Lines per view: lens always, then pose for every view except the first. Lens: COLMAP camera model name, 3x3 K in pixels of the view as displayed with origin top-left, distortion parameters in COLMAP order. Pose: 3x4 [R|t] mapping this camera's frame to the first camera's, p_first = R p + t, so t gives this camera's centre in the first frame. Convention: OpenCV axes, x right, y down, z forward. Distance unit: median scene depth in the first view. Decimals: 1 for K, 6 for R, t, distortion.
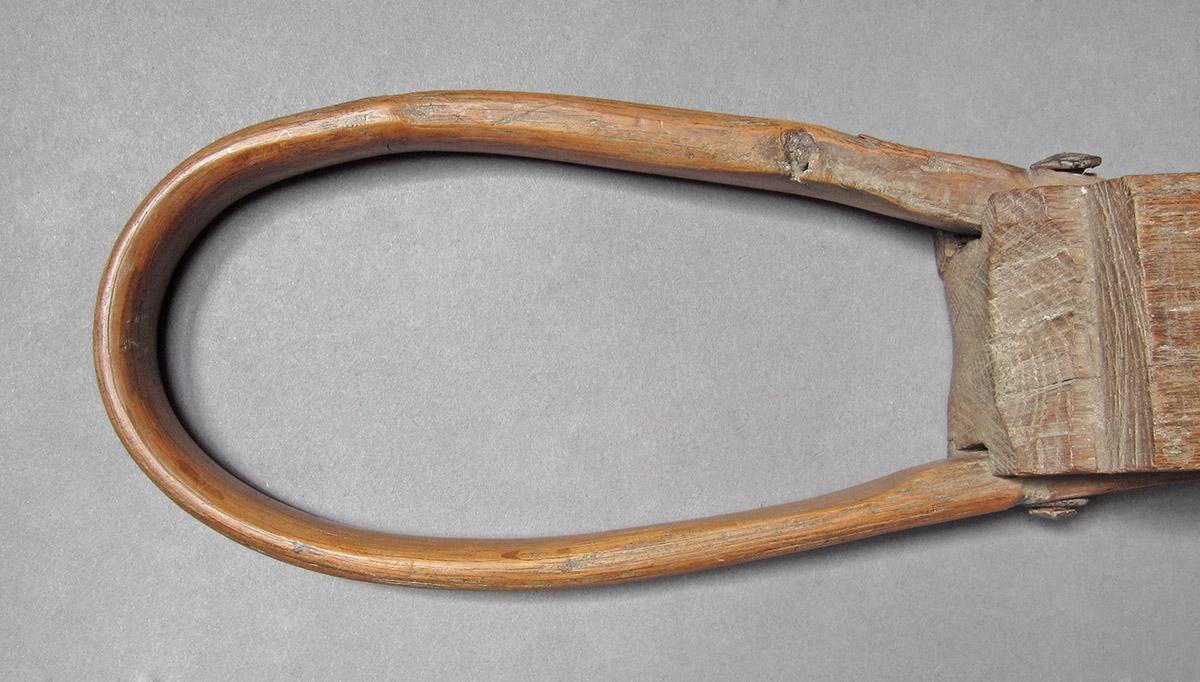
lens RADIAL K [[923.4, 0, 599.4], [0, 923.4, 341.5], [0, 0, 1]] dist [-0.012390, -0.008512]
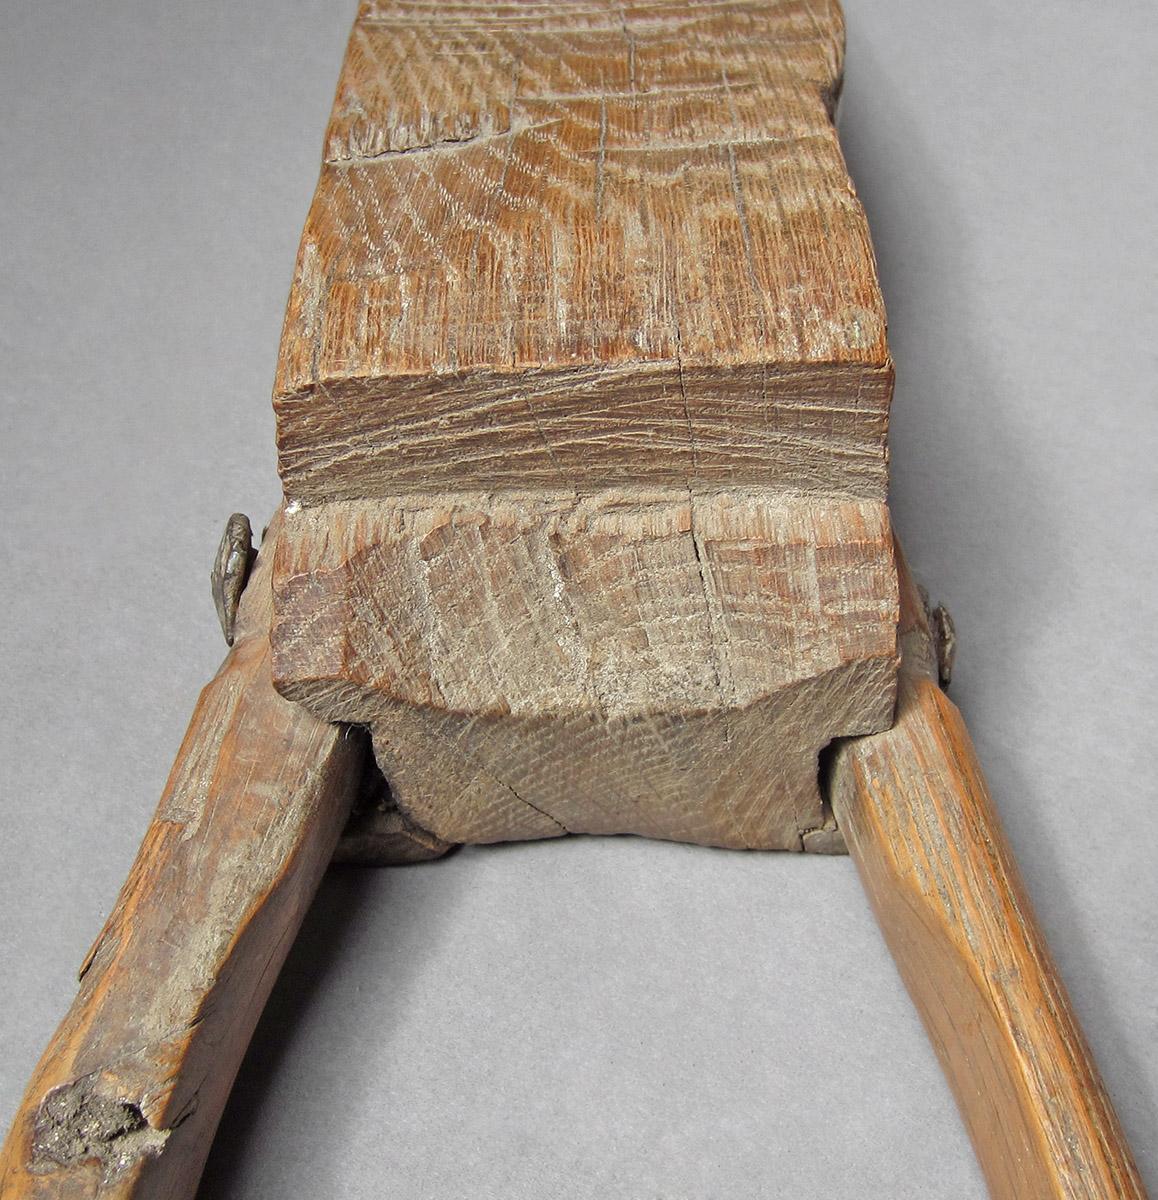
lens RADIAL K [[1500.3, 0, 614.6], [0, 1500.3, 617.9], [0, 0, 1]] dist [-0.029939, 0.000000]
pose [[0.013675, -0.800459, 0.599231, 0.023748], [0.997779, 0.049995, 0.044013, -0.031142], [-0.065189, 0.597298, 0.799365, 0.412166]]
